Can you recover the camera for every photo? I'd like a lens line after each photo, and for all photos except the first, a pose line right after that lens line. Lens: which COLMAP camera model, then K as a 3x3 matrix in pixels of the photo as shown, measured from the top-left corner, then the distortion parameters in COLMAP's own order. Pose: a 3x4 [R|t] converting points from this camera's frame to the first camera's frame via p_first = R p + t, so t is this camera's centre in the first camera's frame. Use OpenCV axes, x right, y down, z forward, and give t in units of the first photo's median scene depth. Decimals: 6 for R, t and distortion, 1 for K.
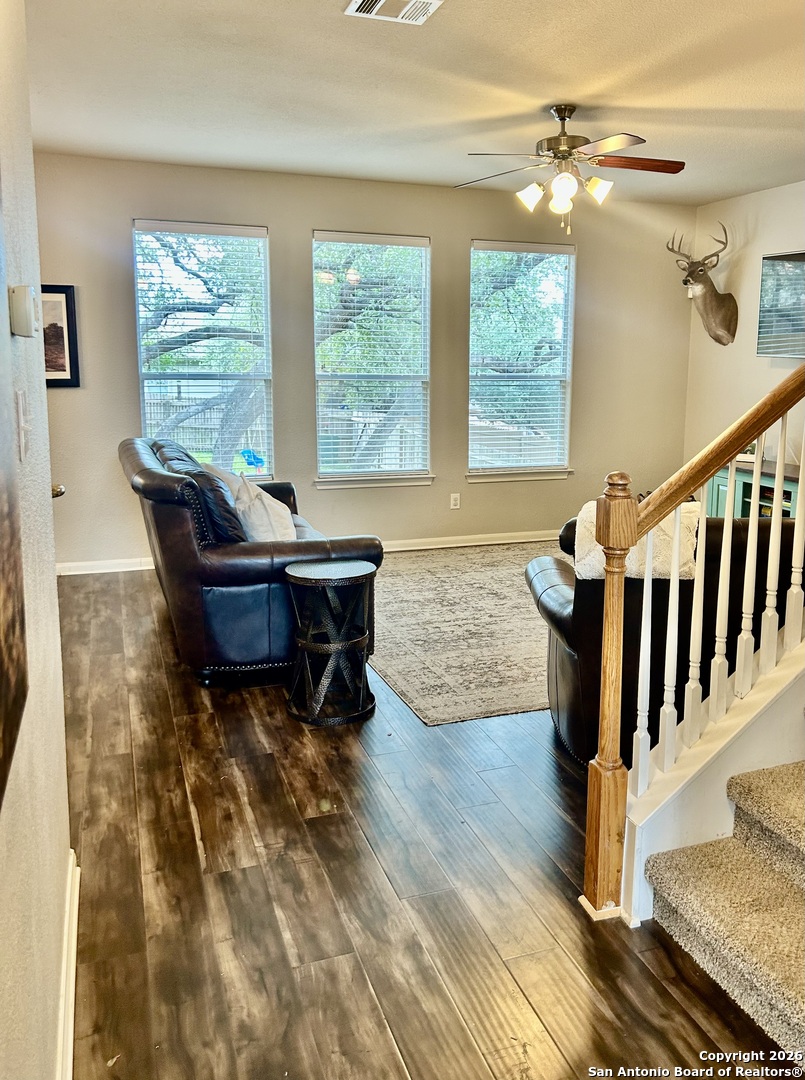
lens RADIAL K [[833.7, 0, 404.1], [0, 833.7, 539.7], [0, 0, 1]] dist [0.055345, -0.061291]
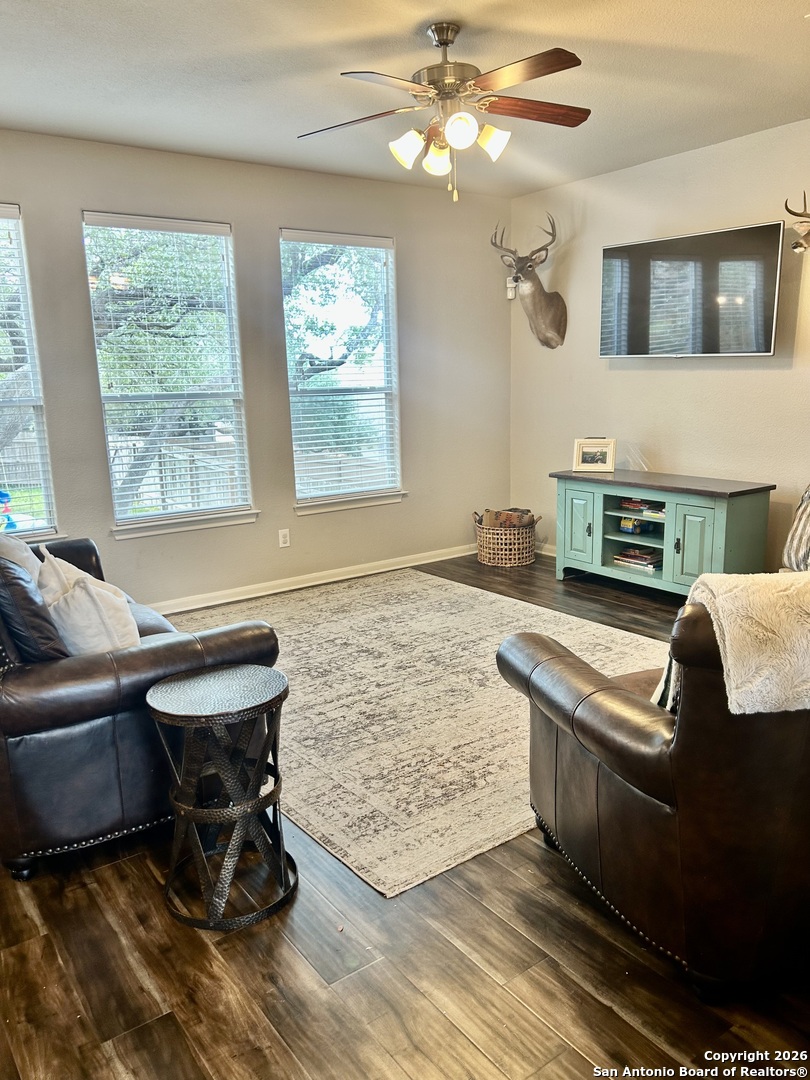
lens RADIAL K [[785.6, 0, 371.0], [0, 785.6, 572.2], [0, 0, 1]] dist [0.025883, -0.033594]
pose [[0.961687, -0.099622, 0.255410, -0.103991], [0.091985, 0.994887, 0.041706, -0.060736], [-0.258258, -0.016614, 0.965933, 0.319723]]
